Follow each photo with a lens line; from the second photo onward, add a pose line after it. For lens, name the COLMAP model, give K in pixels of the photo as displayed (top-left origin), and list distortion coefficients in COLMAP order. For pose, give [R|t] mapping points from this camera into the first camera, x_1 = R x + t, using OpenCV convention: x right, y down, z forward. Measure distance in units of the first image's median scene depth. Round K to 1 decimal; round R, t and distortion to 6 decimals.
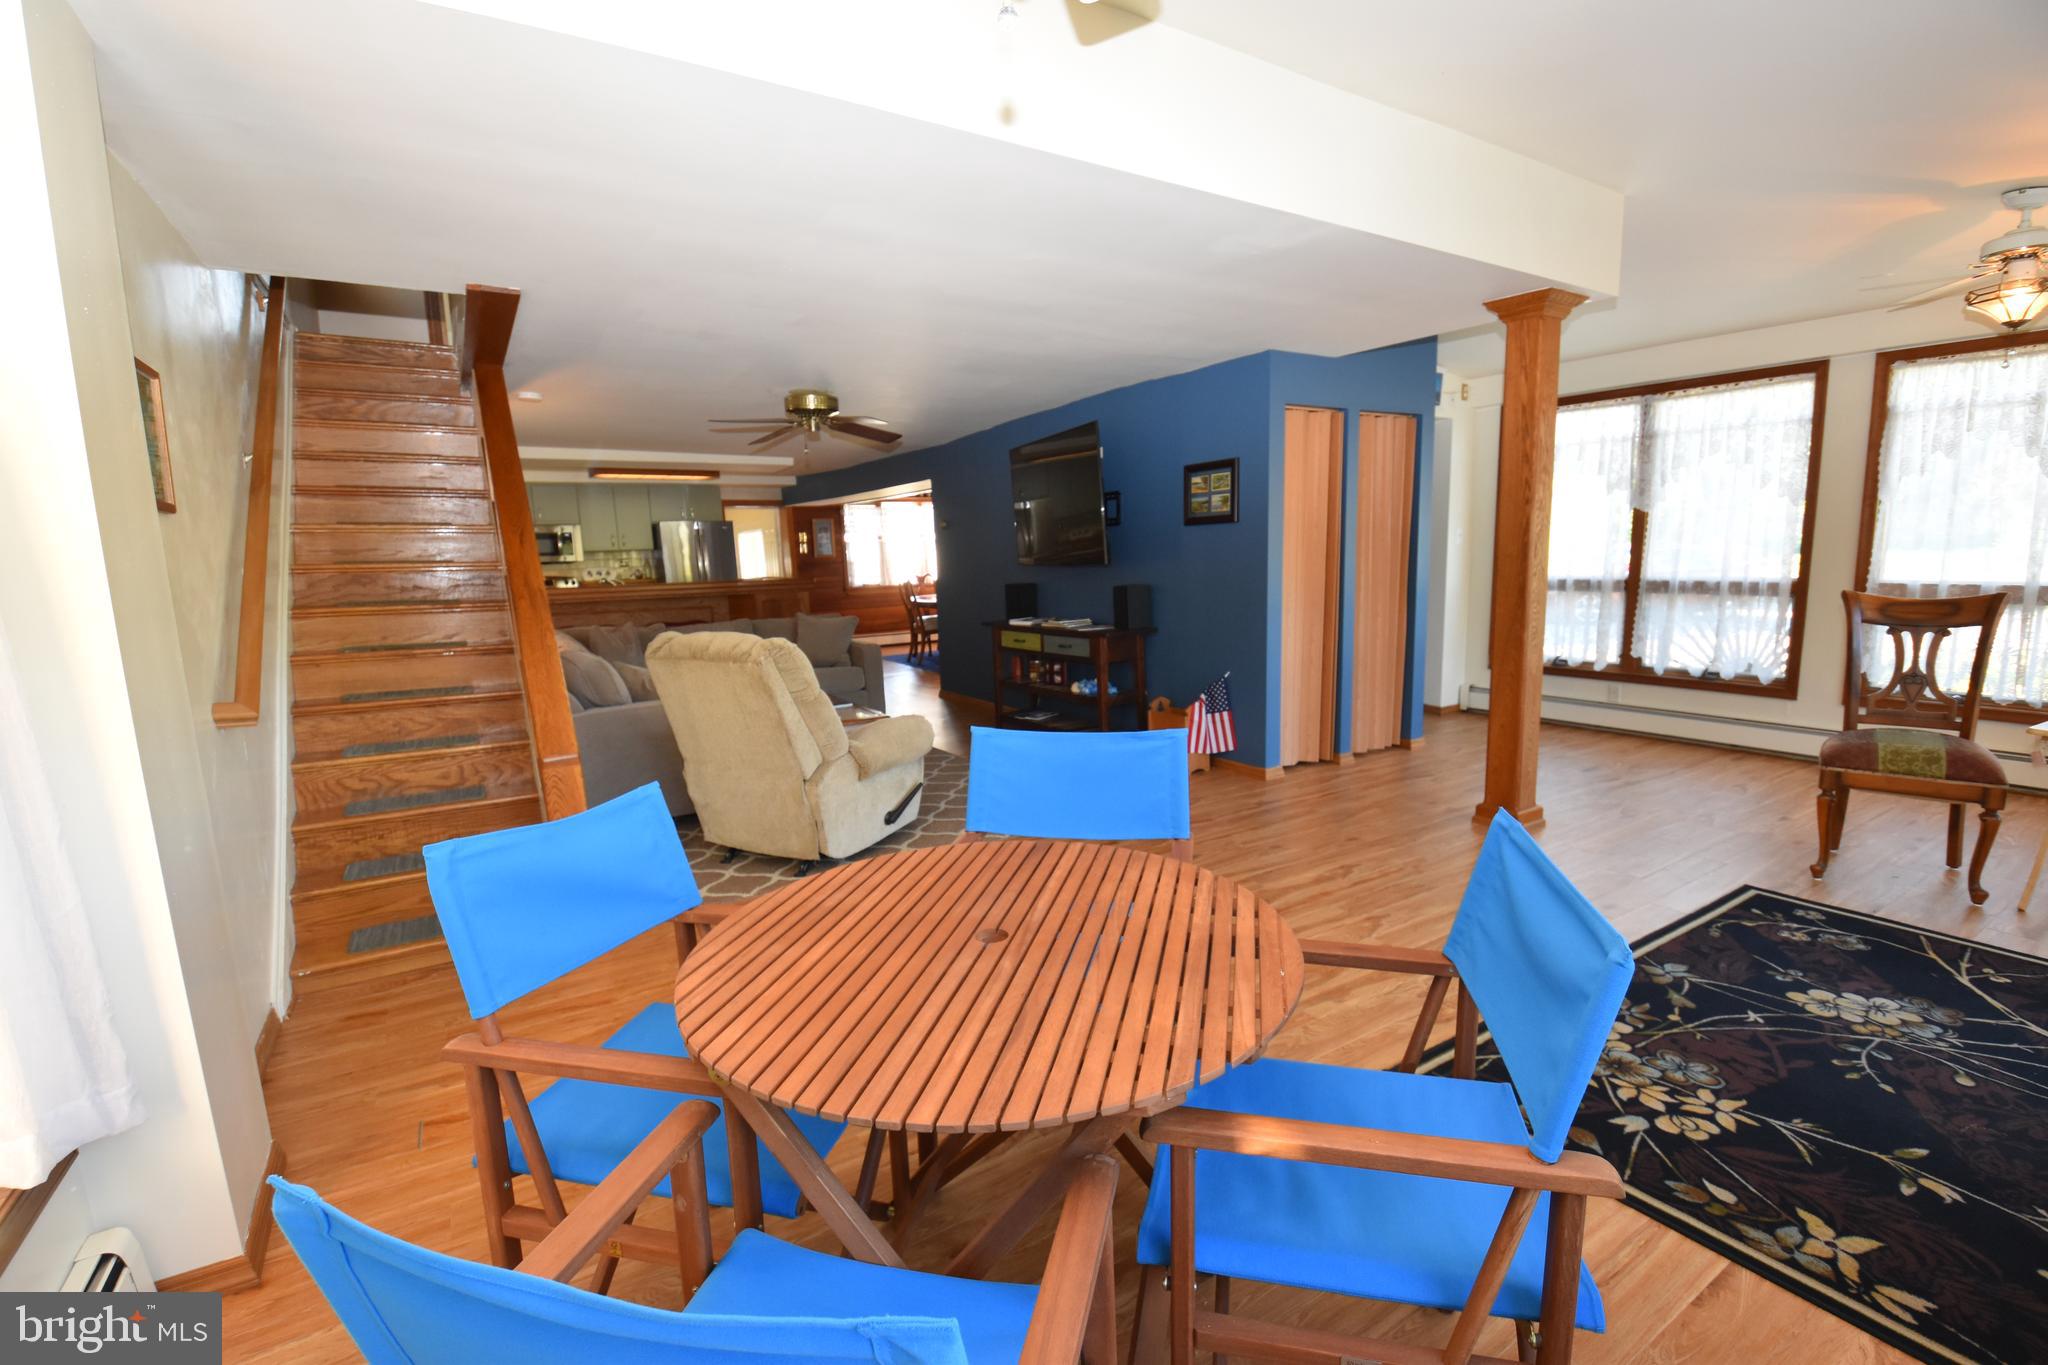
lens RADIAL K [[910.4, 0, 1024.0], [0, 910.4, 682.5], [0, 0, 1]] dist [0.002407, -0.000718]
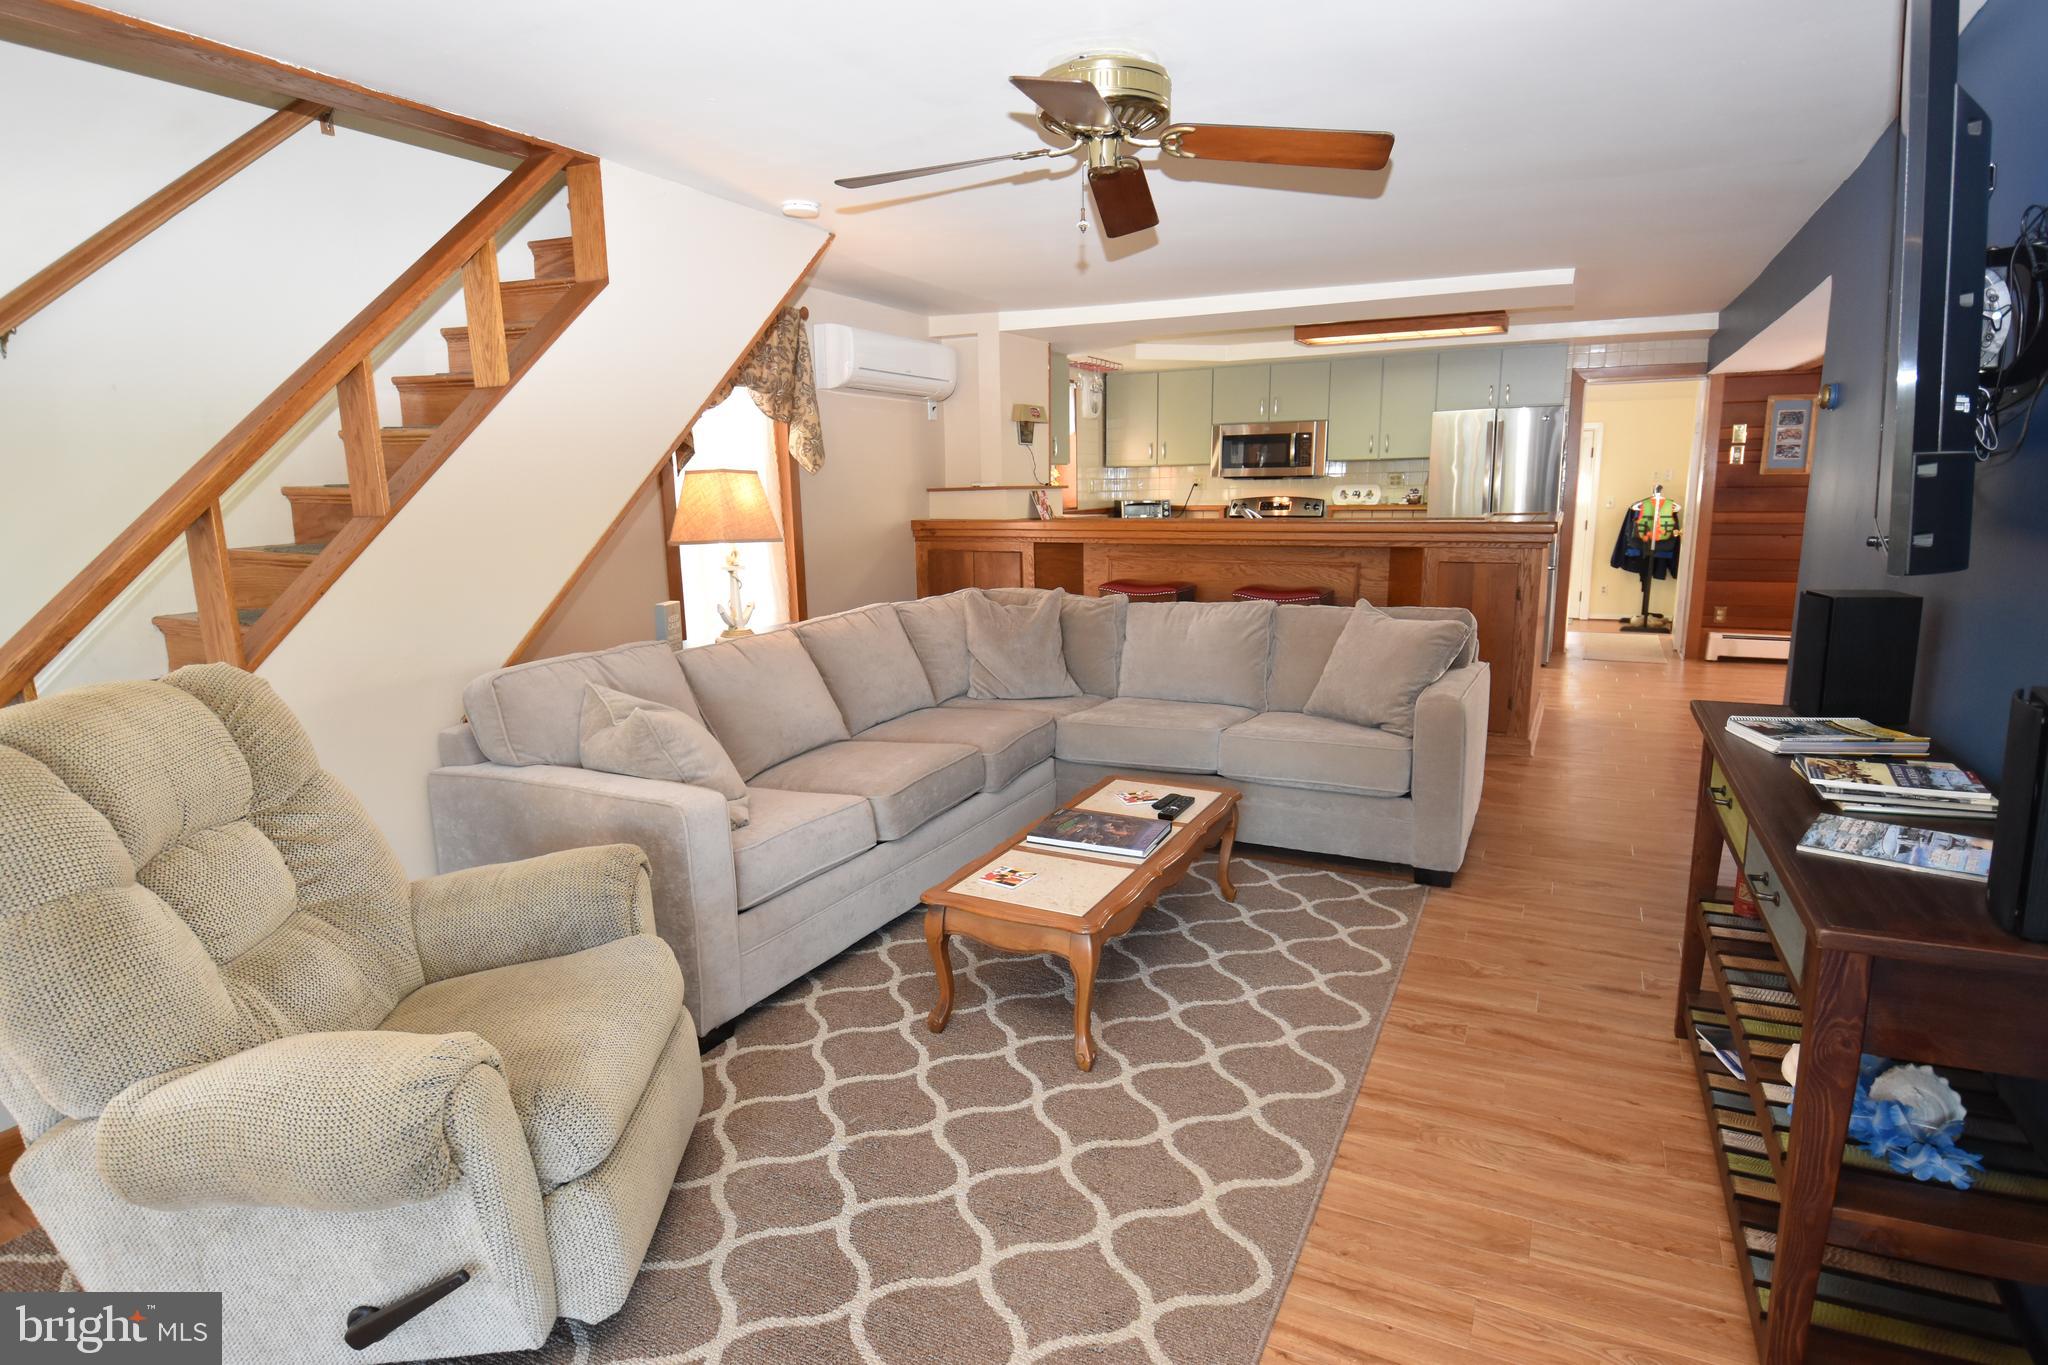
lens RADIAL K [[1090.3, 0, 1024.0], [0, 1090.3, 682.5], [0, 0, 1]] dist [0.000126, -0.009338]
pose [[0.508310, 0.173751, -0.843464, 0.180052], [-0.118333, 0.984237, 0.131436, -0.115140], [0.853005, 0.032999, 0.520858, 0.736322]]
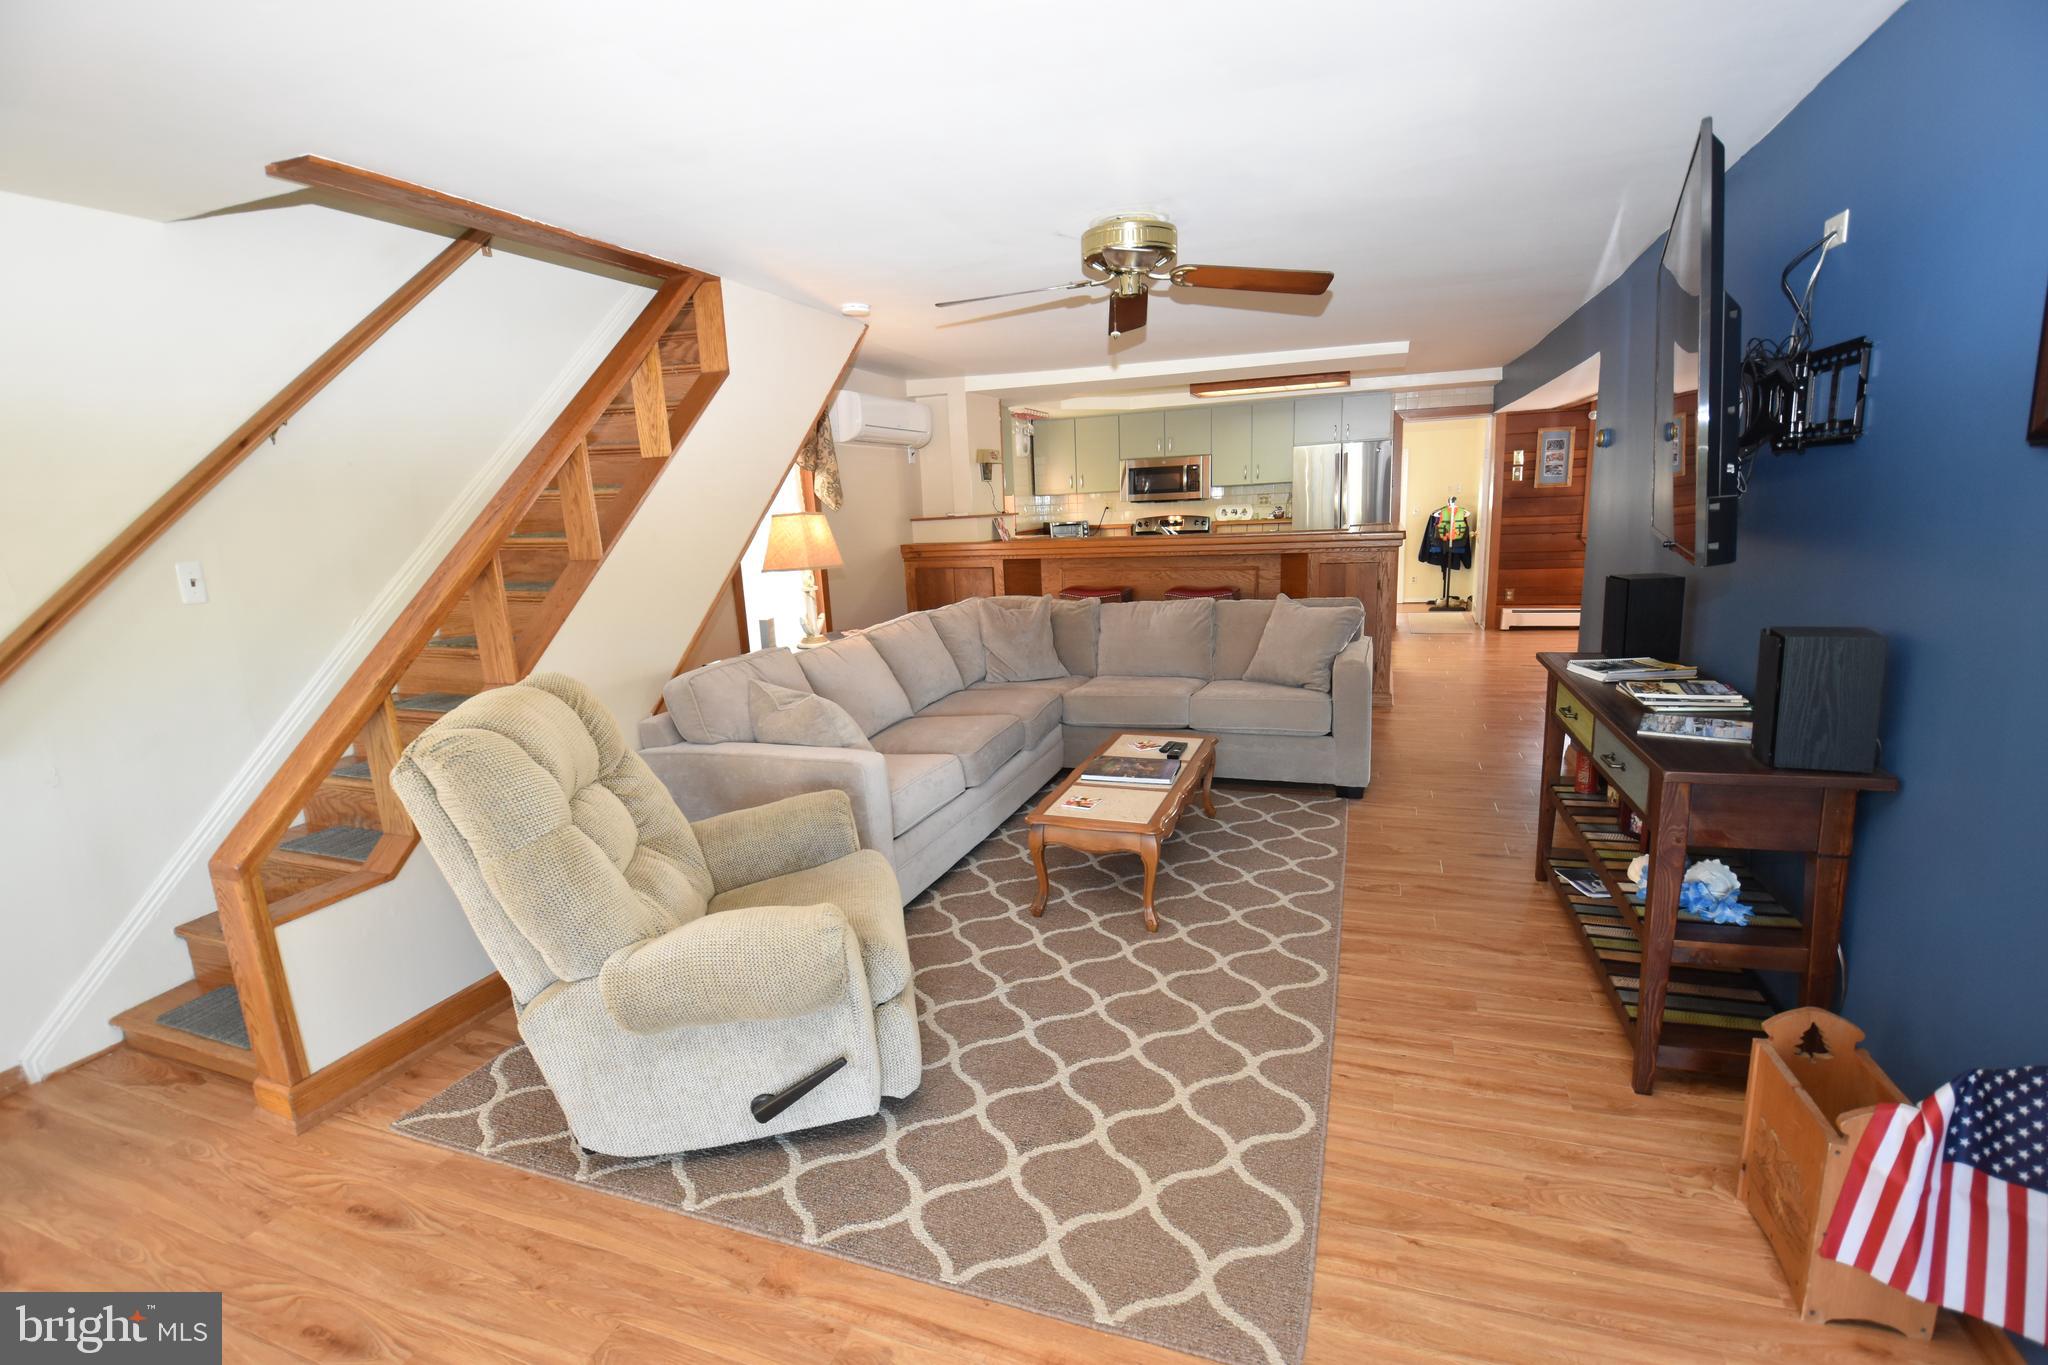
lens RADIAL K [[956.9, 0, 998.8], [0, 956.9, 684.5], [0, 0, 1]] dist [0.000724, -0.000260]
pose [[0.603317, 0.152065, -0.782870, 0.210433], [-0.083367, 0.988300, 0.127721, -0.108213], [0.793132, -0.011791, 0.608935, 0.552959]]
